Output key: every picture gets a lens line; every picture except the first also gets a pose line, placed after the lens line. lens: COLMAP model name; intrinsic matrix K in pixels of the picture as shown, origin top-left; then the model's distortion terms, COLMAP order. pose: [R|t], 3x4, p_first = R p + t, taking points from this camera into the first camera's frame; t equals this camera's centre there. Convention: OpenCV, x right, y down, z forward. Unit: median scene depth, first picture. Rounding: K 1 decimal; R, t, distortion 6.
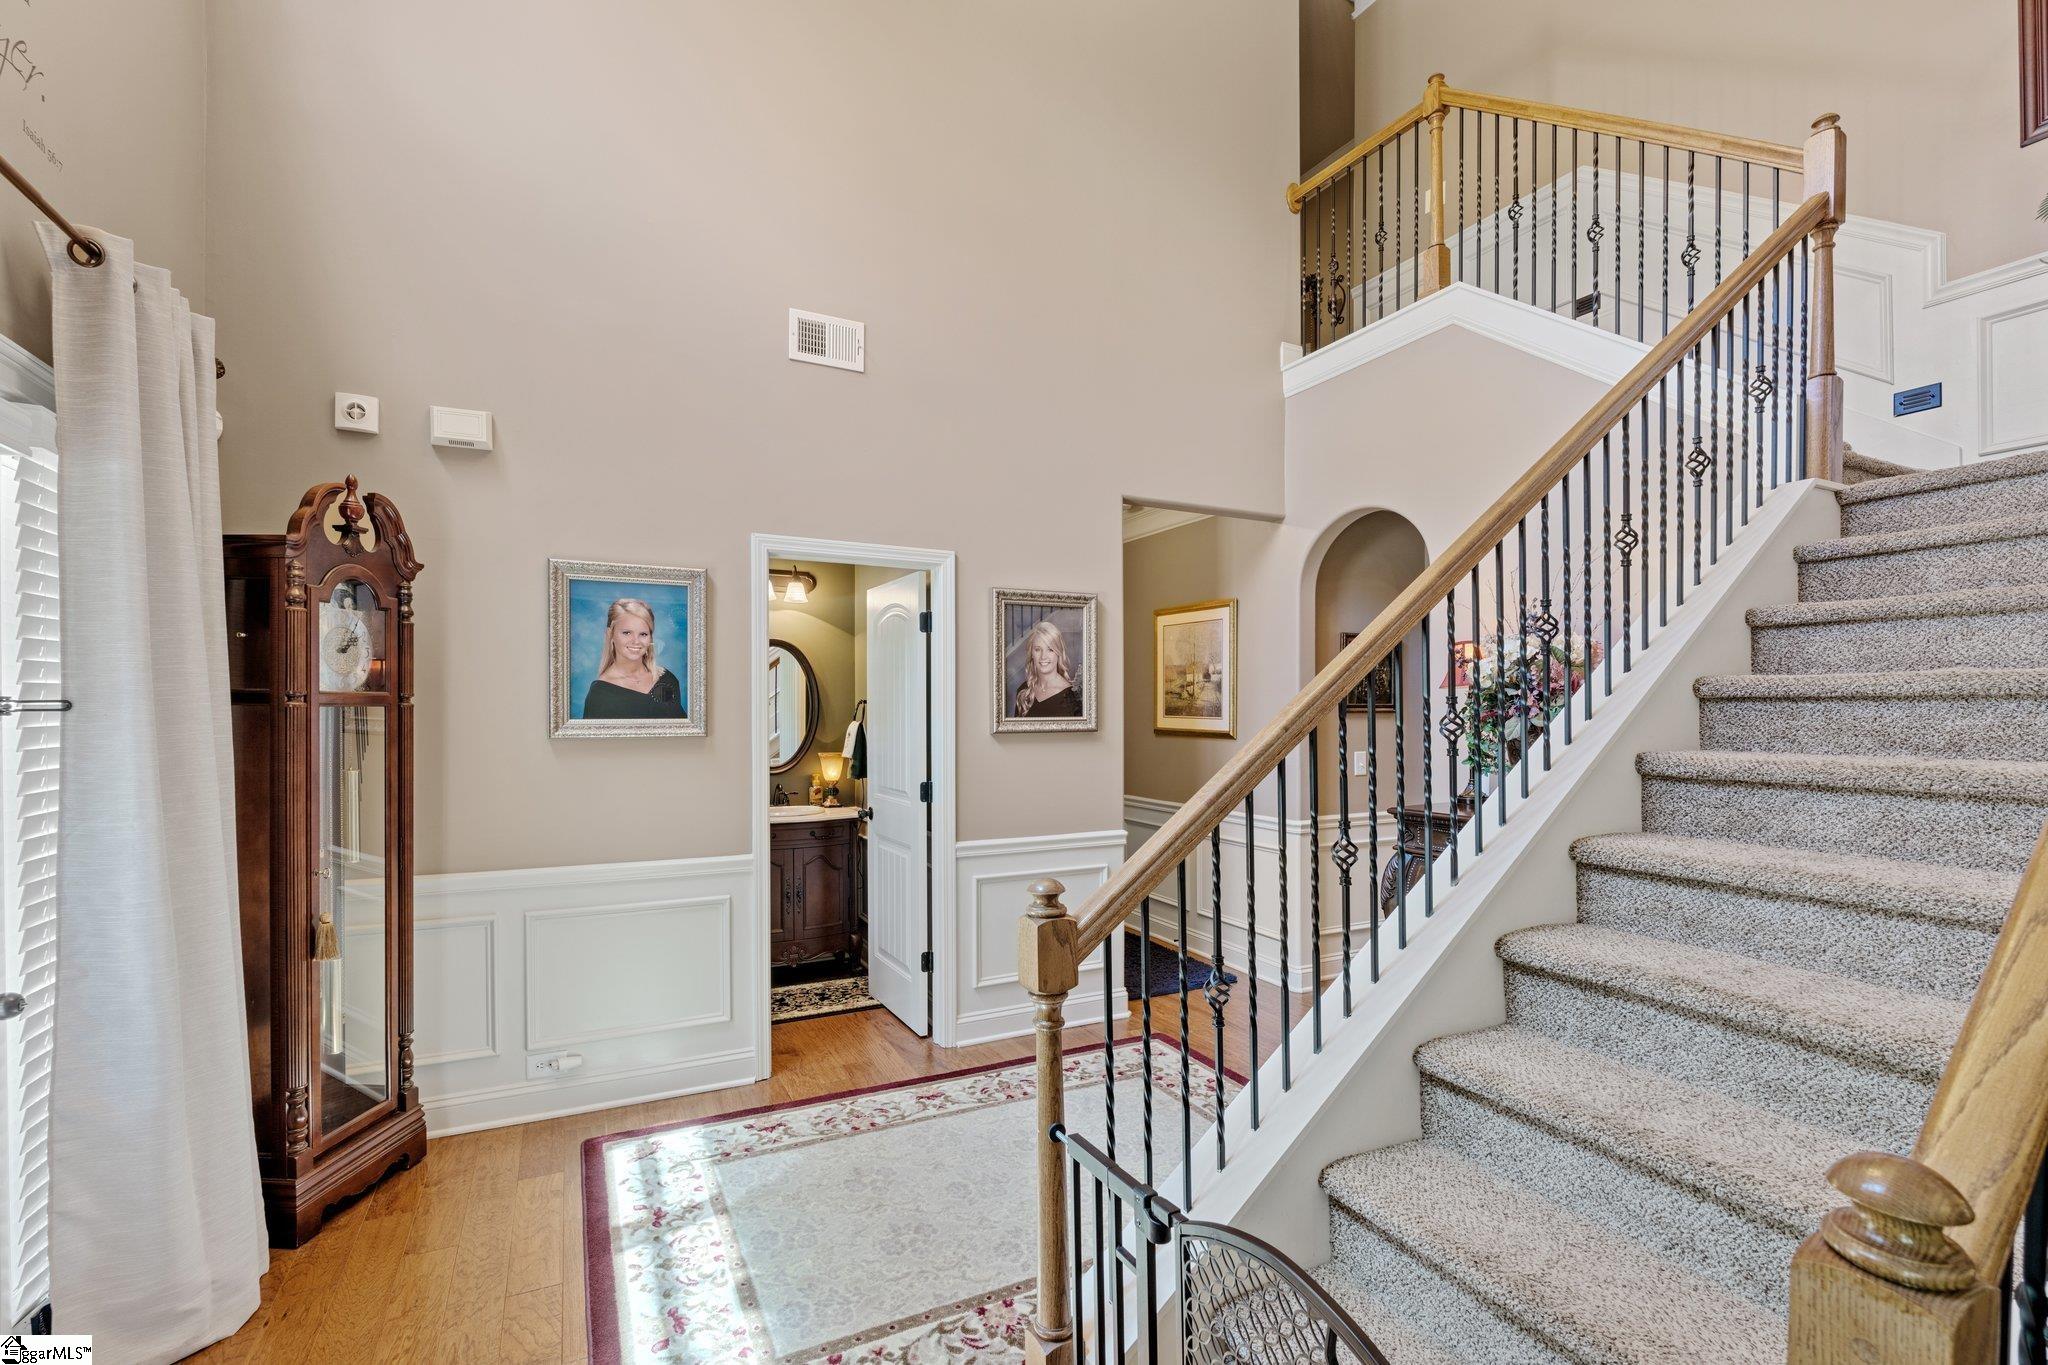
lens RADIAL K [[894.5, 0, 1027.7], [0, 894.5, 697.4], [0, 0, 1]] dist [-0.007348, 0.000487]
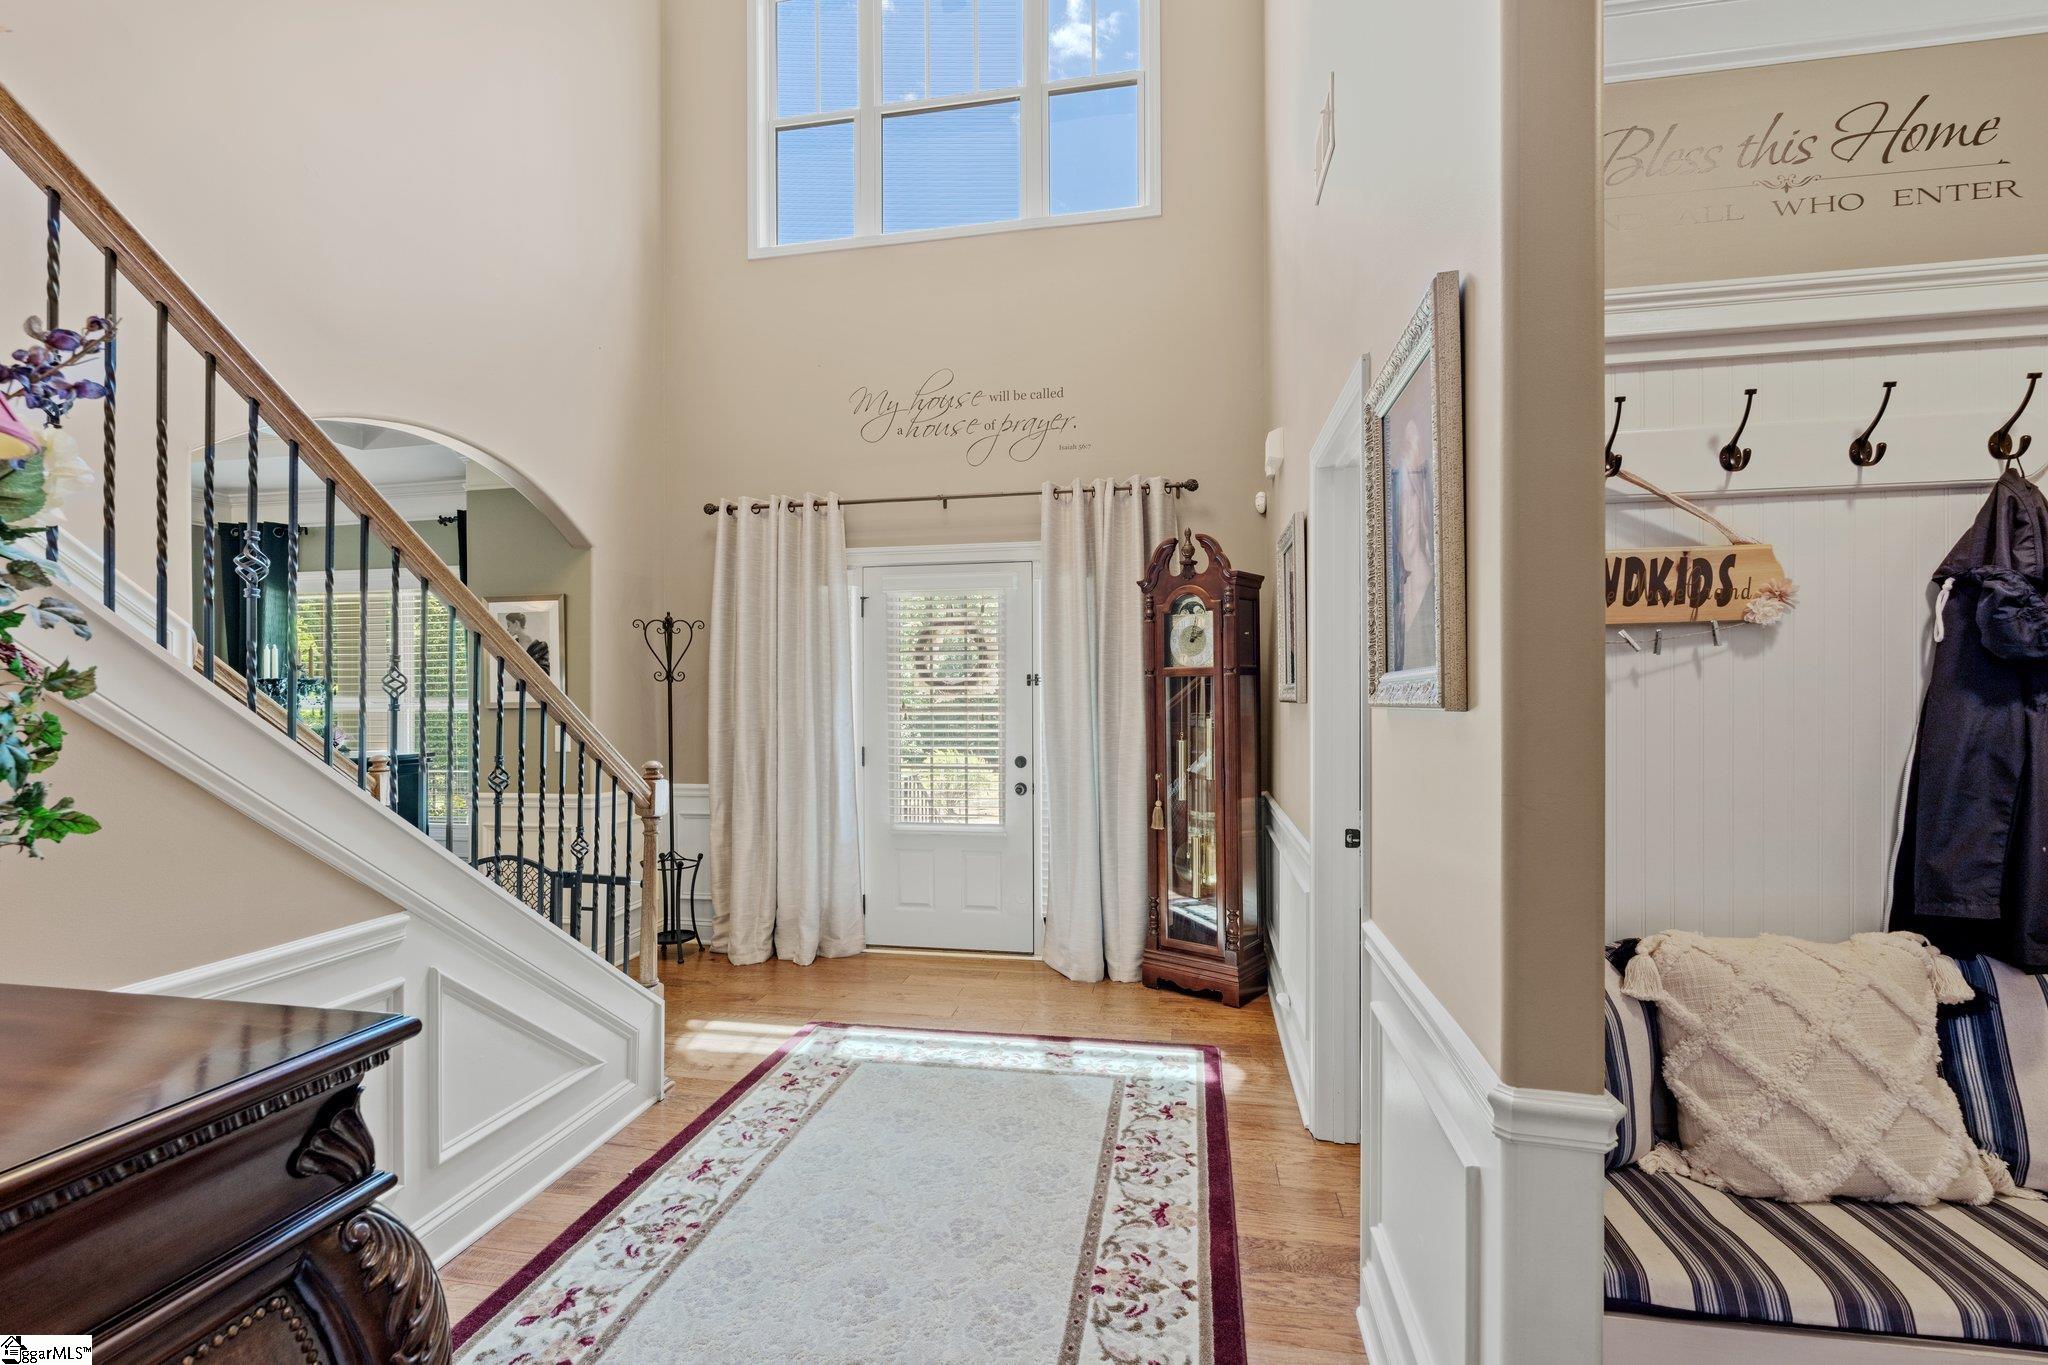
lens RADIAL K [[894.5, 0, 1022.7], [0, 894.5, 689.2], [0, 0, 1]] dist [-0.007348, 0.000487]
pose [[-0.607078, -0.003453, -0.794634, 0.543109], [-0.003027, 0.999993, -0.002033, 0.032251], [0.794636, 0.001171, -0.607085, 1.394434]]
